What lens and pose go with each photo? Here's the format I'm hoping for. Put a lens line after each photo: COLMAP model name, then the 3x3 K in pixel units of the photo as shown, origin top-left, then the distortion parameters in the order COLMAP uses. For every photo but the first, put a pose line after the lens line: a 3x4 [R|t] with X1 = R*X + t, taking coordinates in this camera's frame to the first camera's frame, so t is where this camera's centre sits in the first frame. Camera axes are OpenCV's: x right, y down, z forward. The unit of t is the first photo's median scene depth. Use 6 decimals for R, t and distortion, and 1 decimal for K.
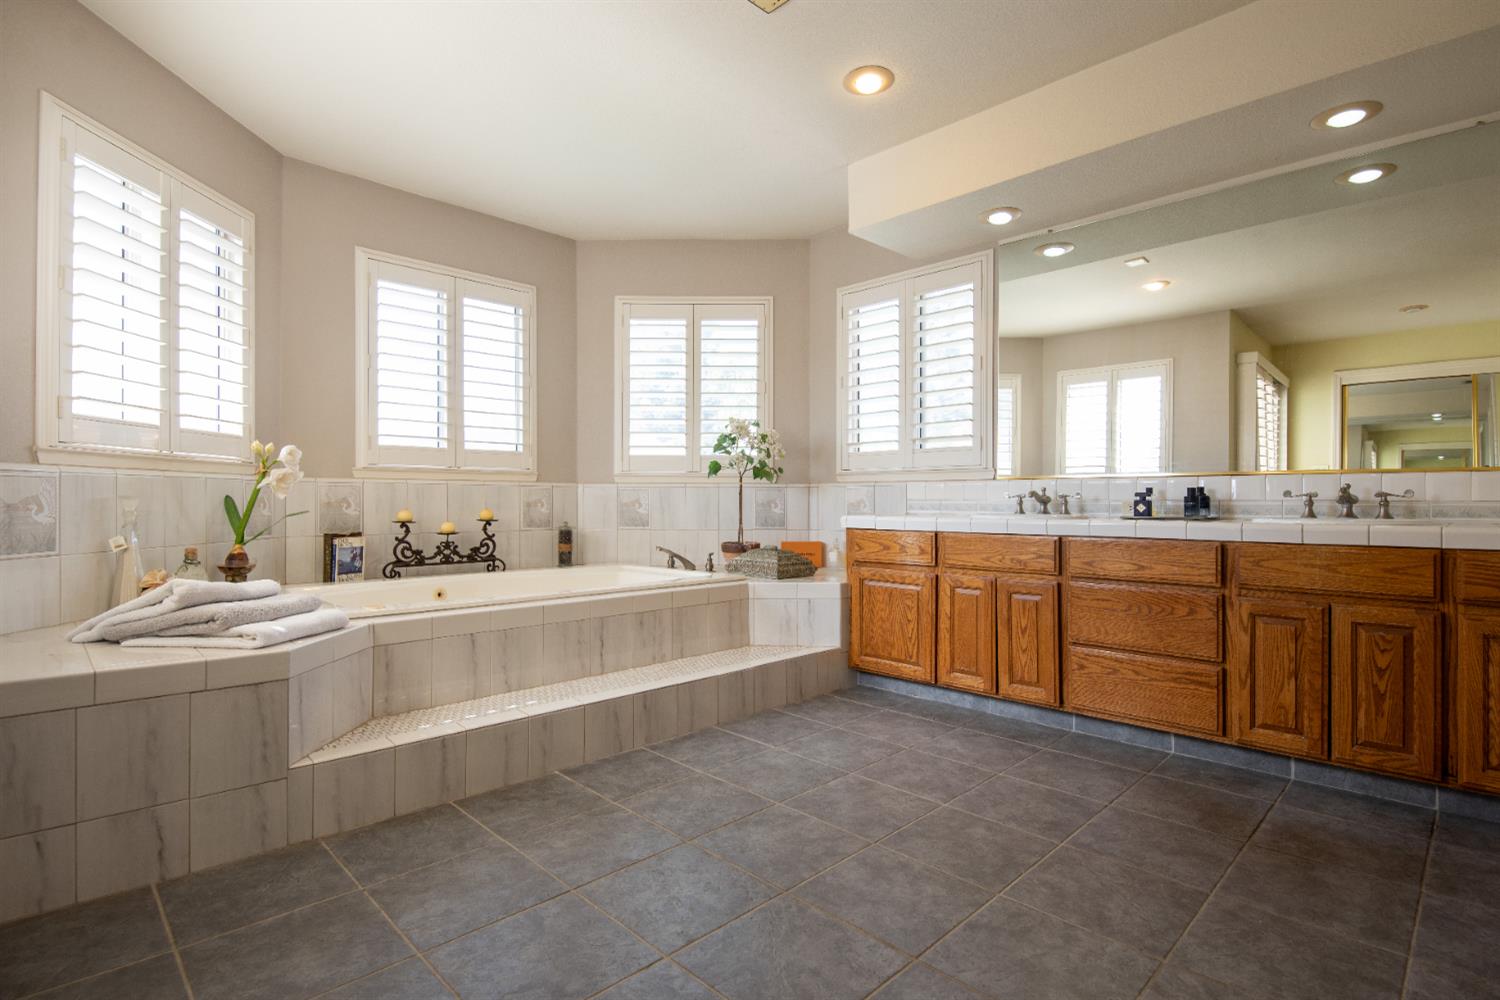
lens RADIAL K [[729.0, 0, 750.3], [0, 729.0, 498.8], [0, 0, 1]] dist [0.006881, -0.006258]
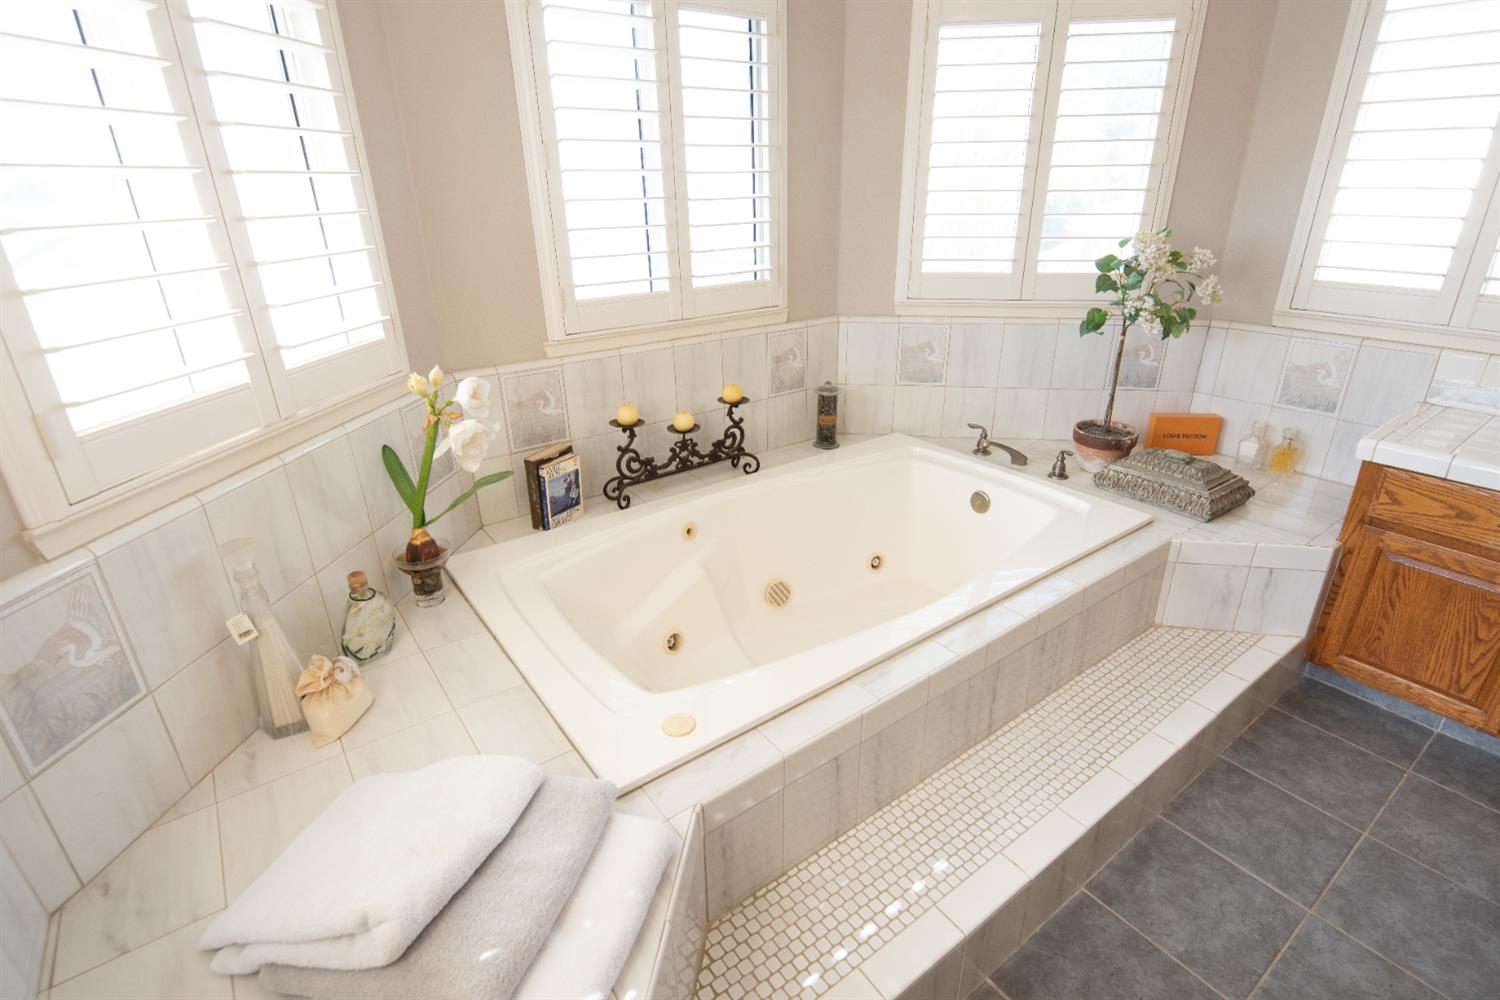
lens RADIAL K [[729.0, 0, 755.7], [0, 729.0, 492.6], [0, 0, 1]] dist [0.006881, -0.006258]
pose [[0.990501, 0.041233, -0.131180, -0.283710], [0.013429, 0.920417, 0.390708, -0.176797], [0.136850, -0.388758, 0.911120, 0.408934]]
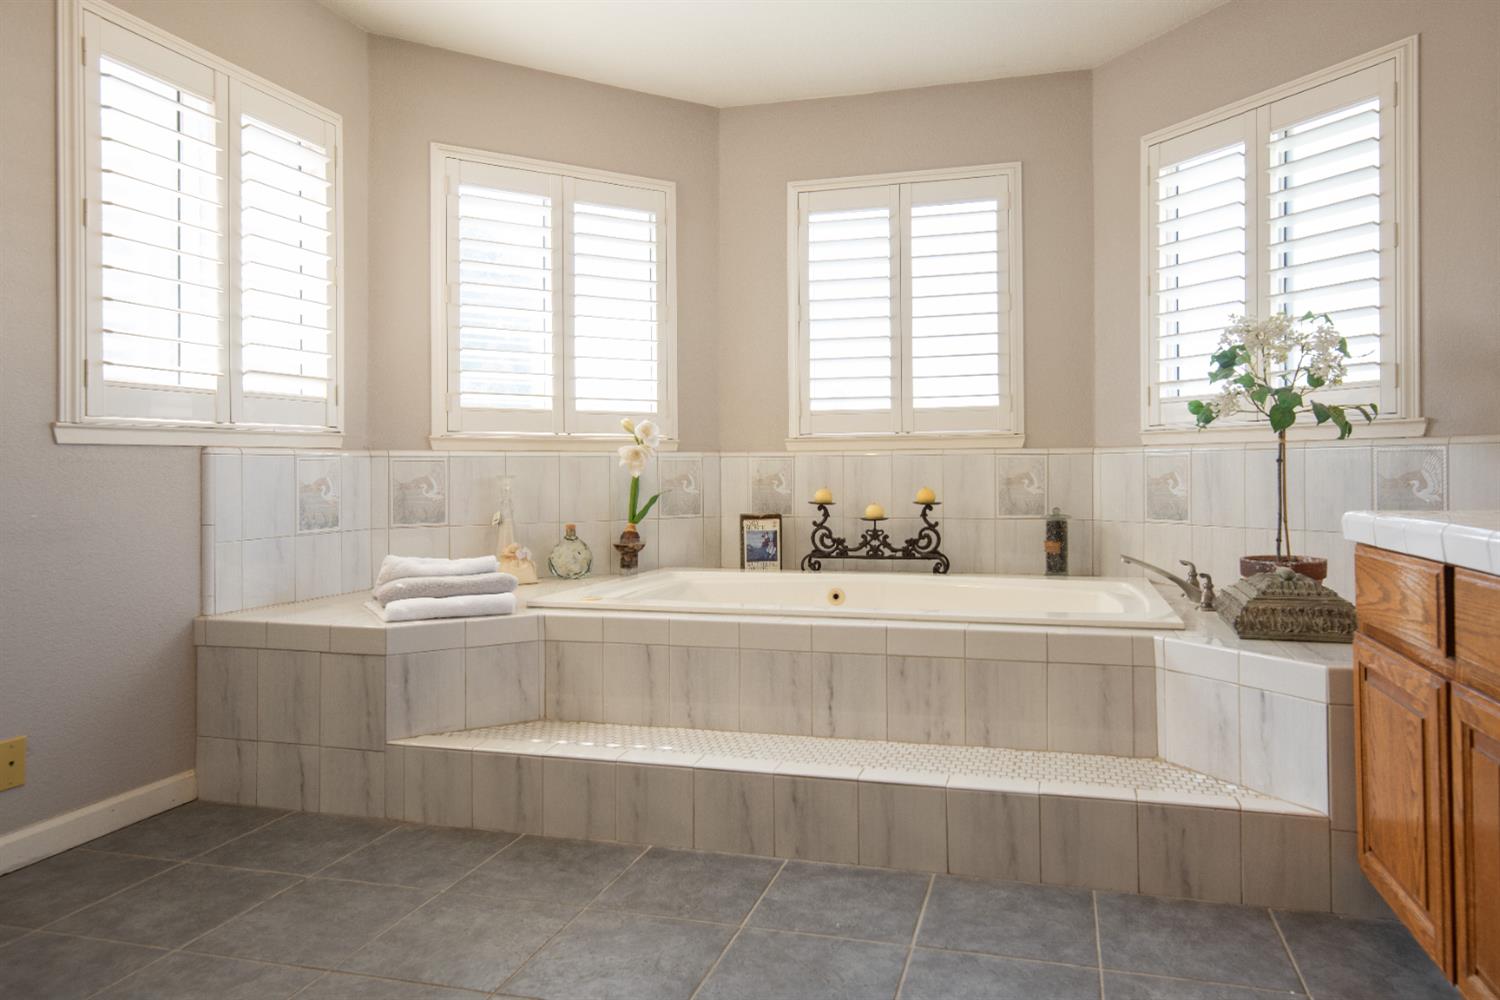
lens RADIAL K [[969.1, 0, 811.3], [0, 969.1, 469.4], [0, 0, 1]] dist [0.018542, -0.000513]
pose [[0.515312, -0.008176, -0.856963, 0.476375], [0.009564, 0.999947, -0.003789, -0.002410], [0.856949, -0.006243, 0.515363, 0.453105]]
